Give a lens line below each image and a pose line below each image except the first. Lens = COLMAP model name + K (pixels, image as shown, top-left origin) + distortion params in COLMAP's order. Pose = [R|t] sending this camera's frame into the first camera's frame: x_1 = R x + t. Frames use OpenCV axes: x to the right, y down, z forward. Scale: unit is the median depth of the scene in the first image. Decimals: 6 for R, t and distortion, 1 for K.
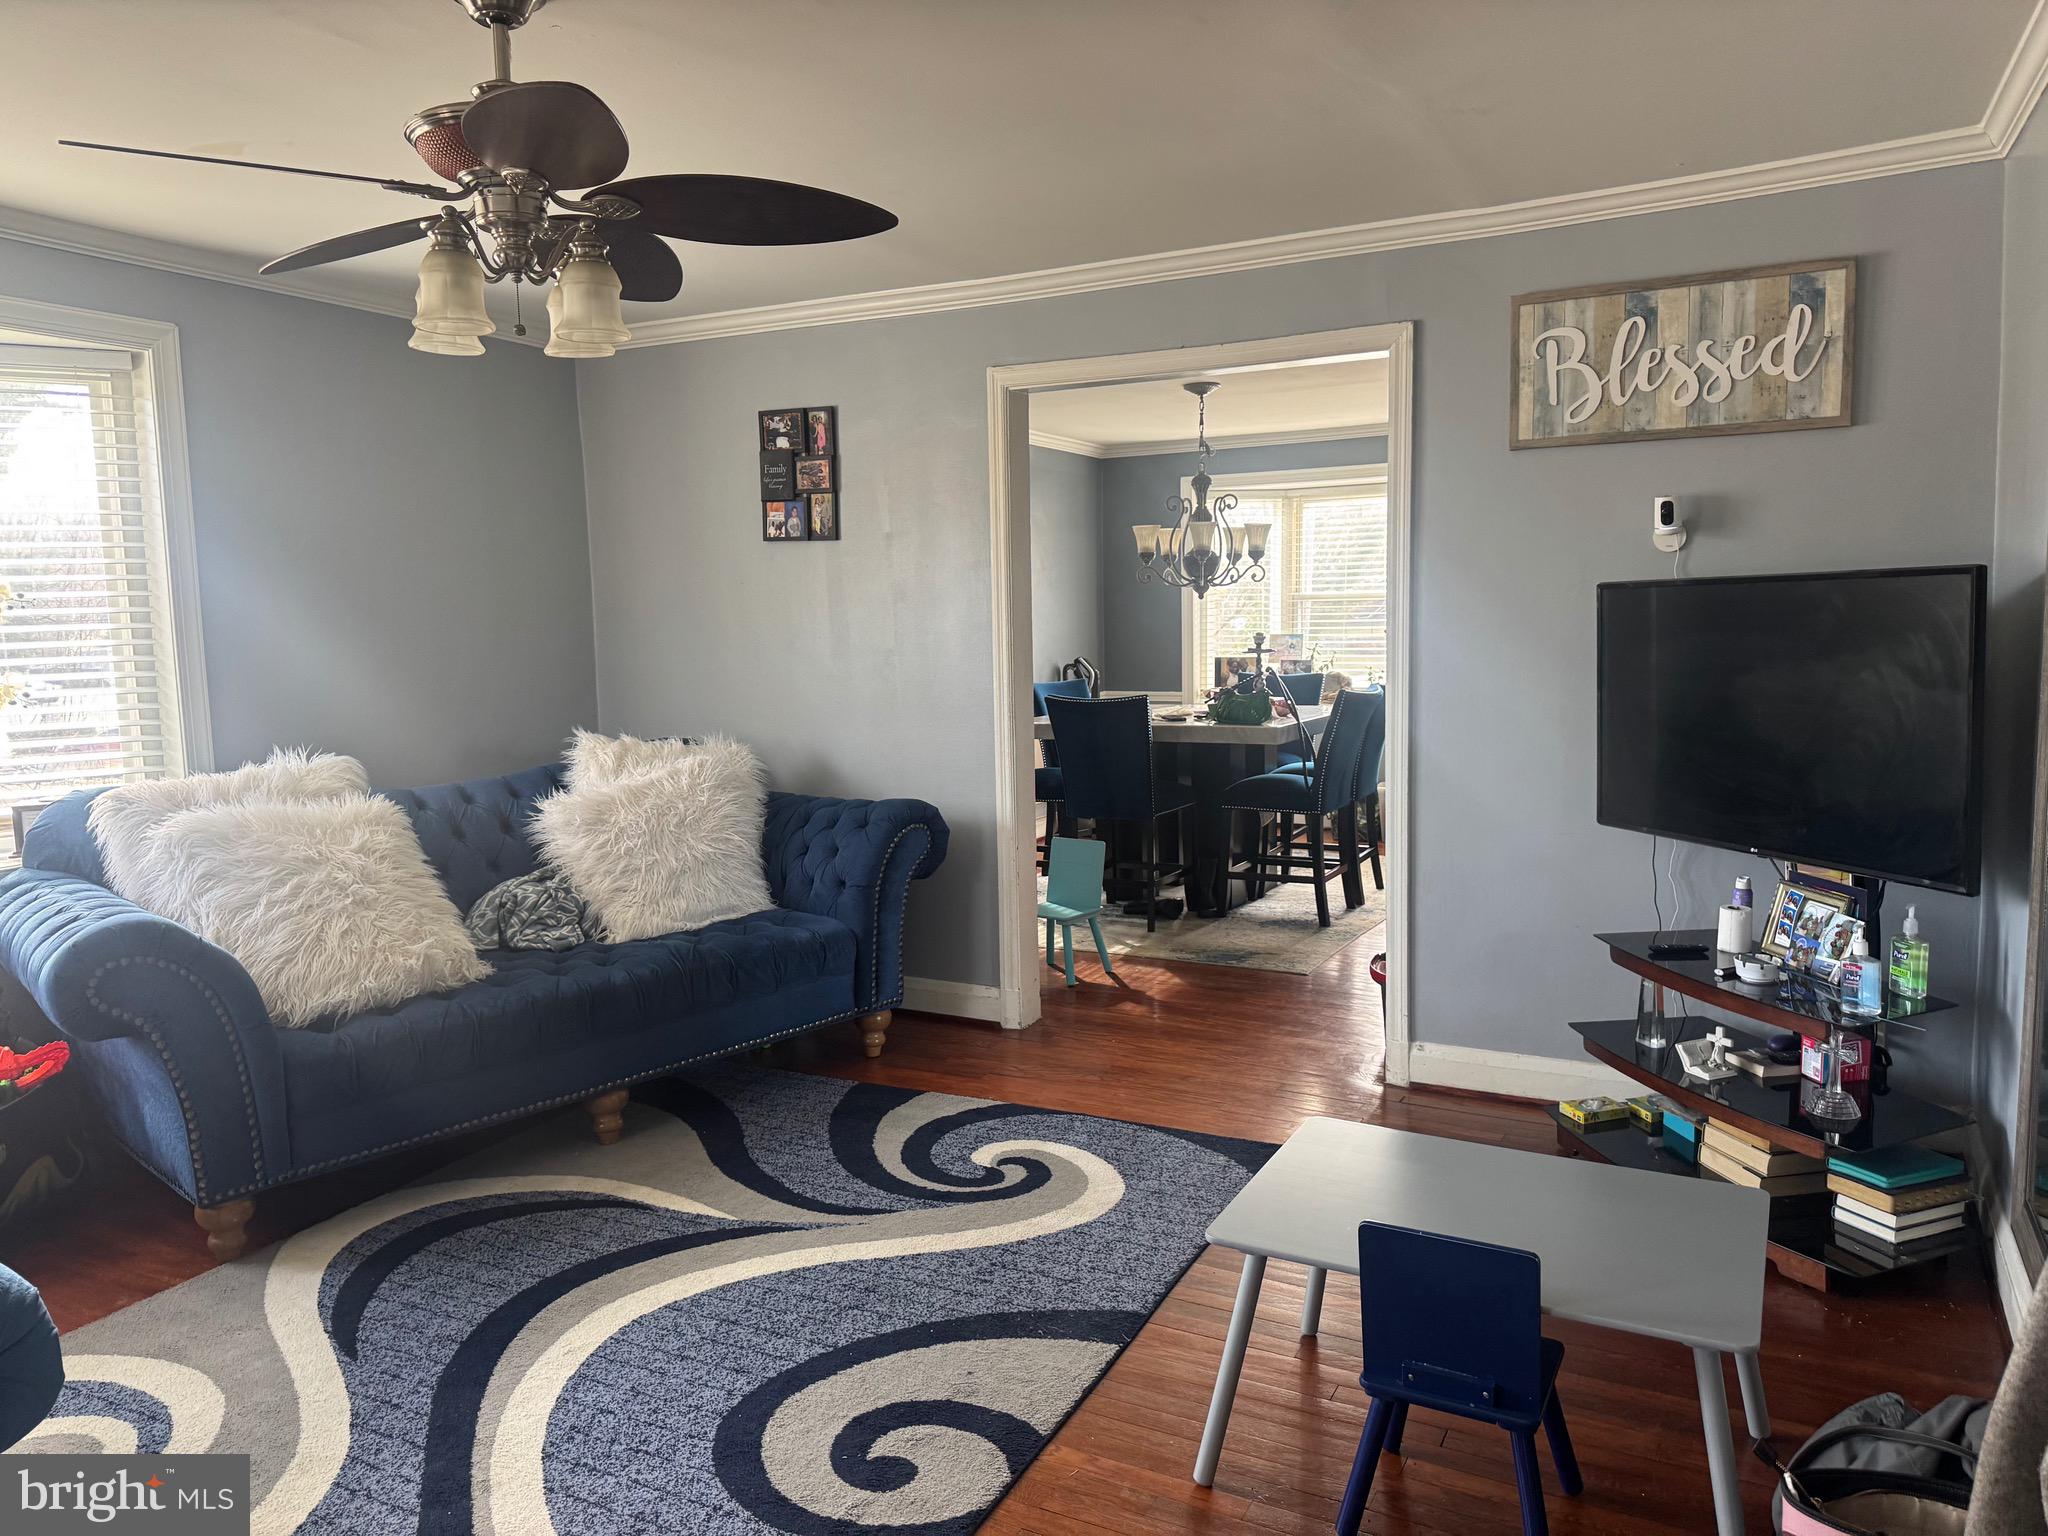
lens RADIAL K [[1428.6, 0, 1028.0], [0, 1428.6, 776.0], [0, 0, 1]] dist [0.096482, -0.143944]
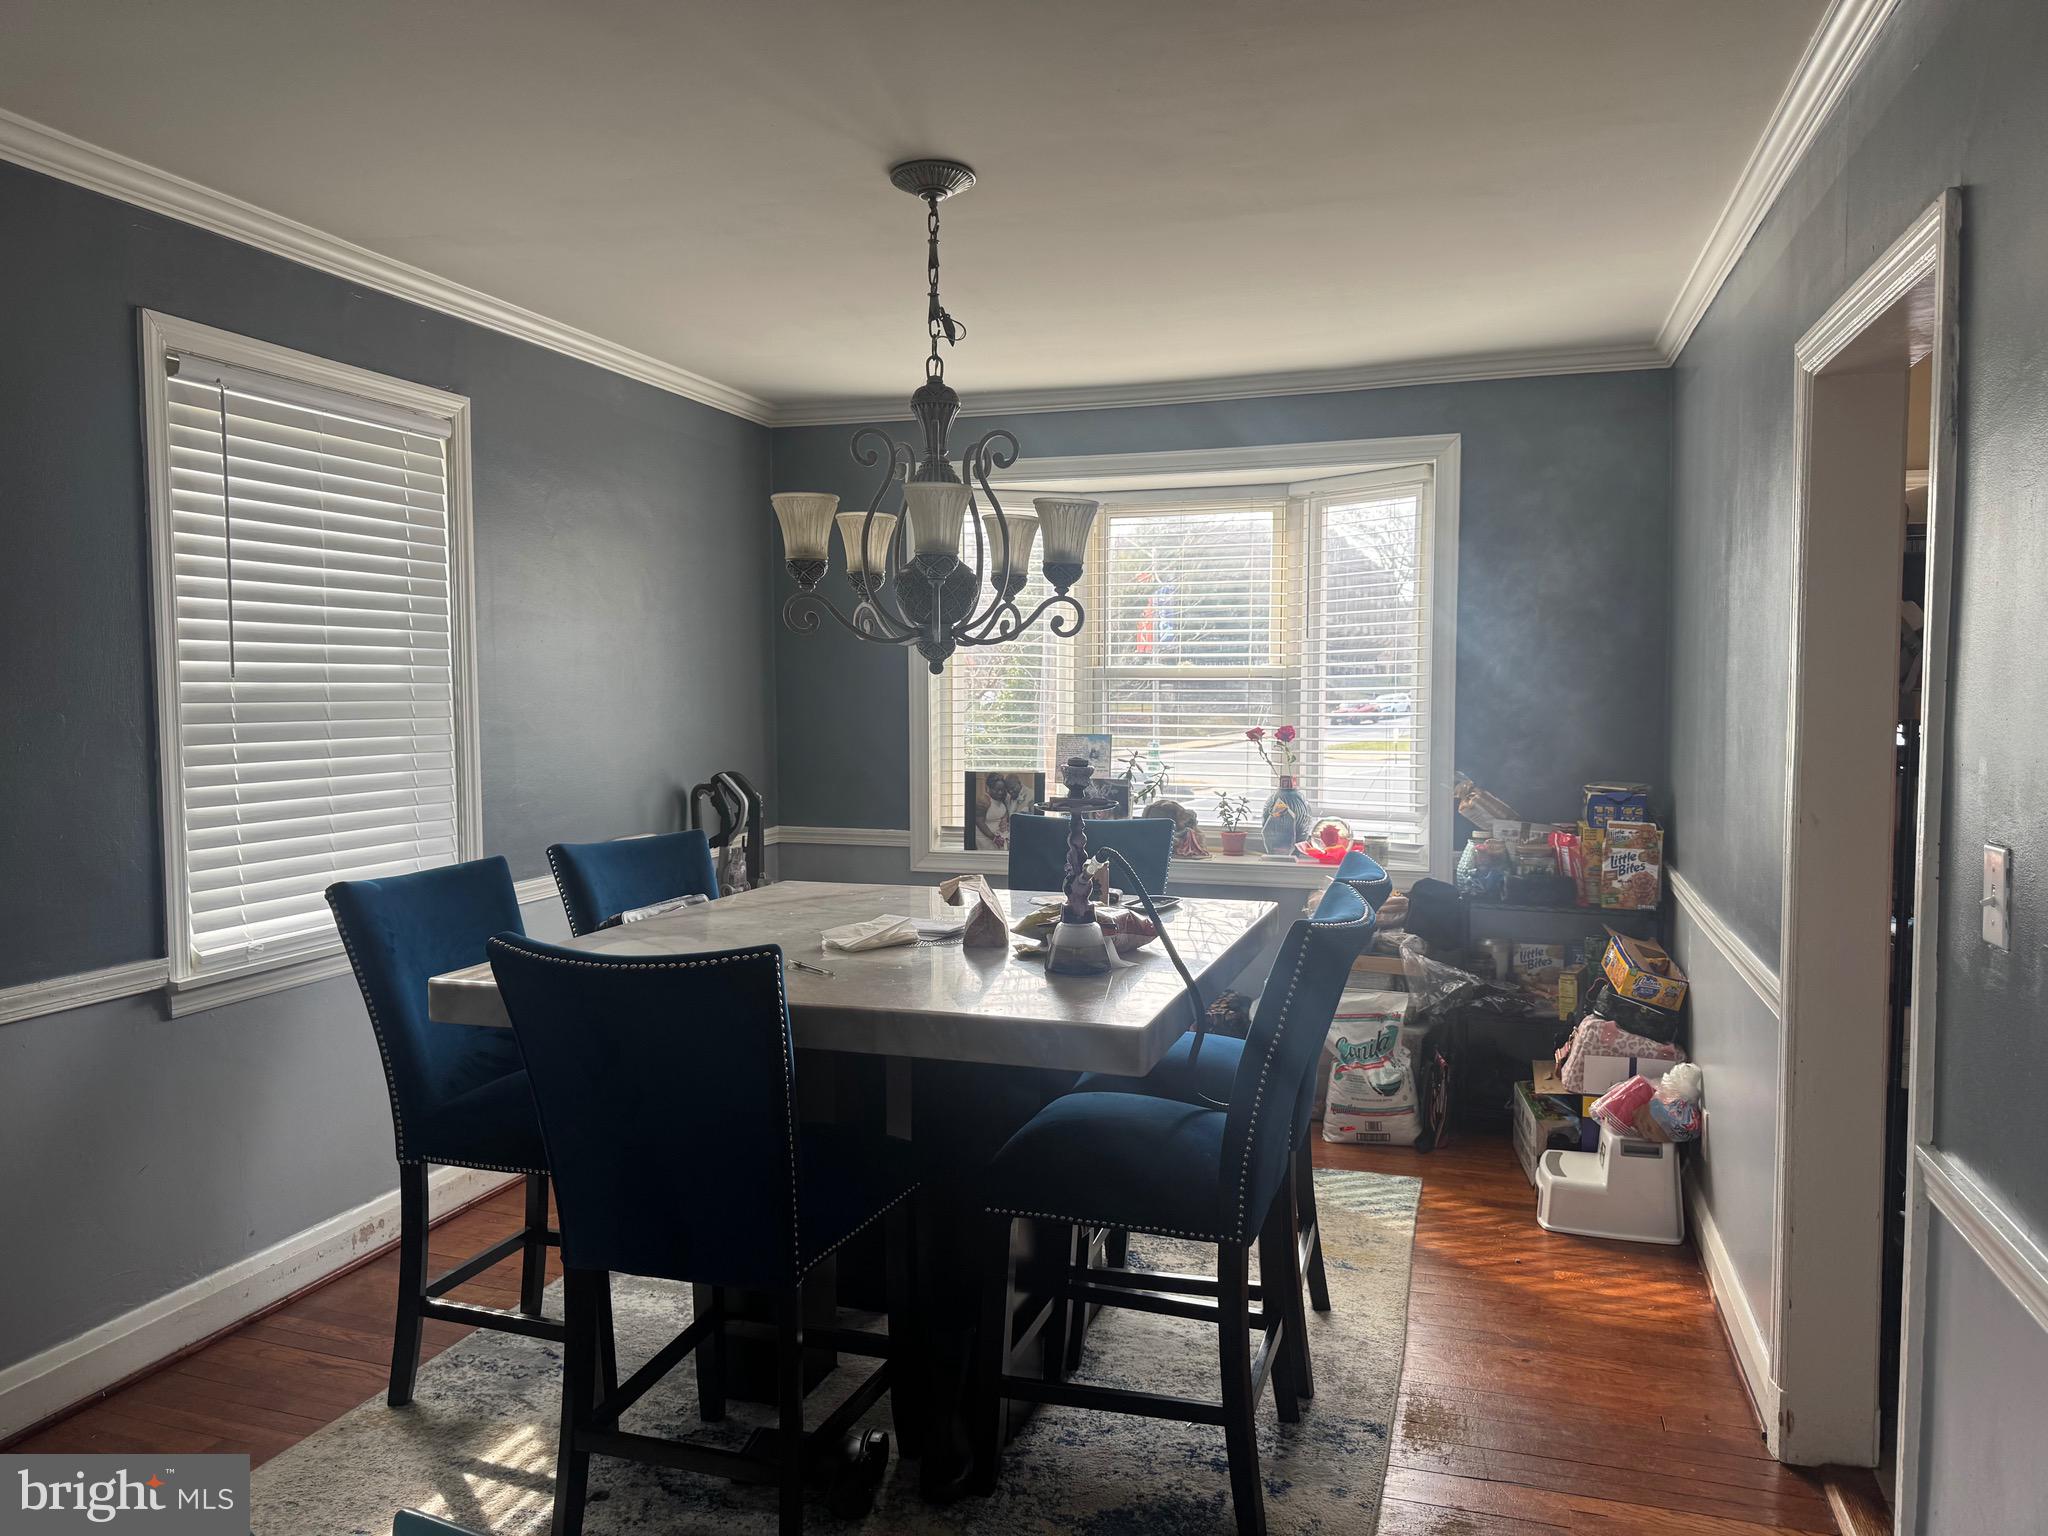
lens RADIAL K [[1428.6, 0, 1028.0], [0, 1428.6, 776.0], [0, 0, 1]] dist [0.096482, -0.143944]
pose [[0.984596, 0.003278, 0.174814, 0.070547], [0.005485, 0.998753, -0.049623, -0.068814], [-0.174759, 0.049817, 0.983350, 0.555072]]
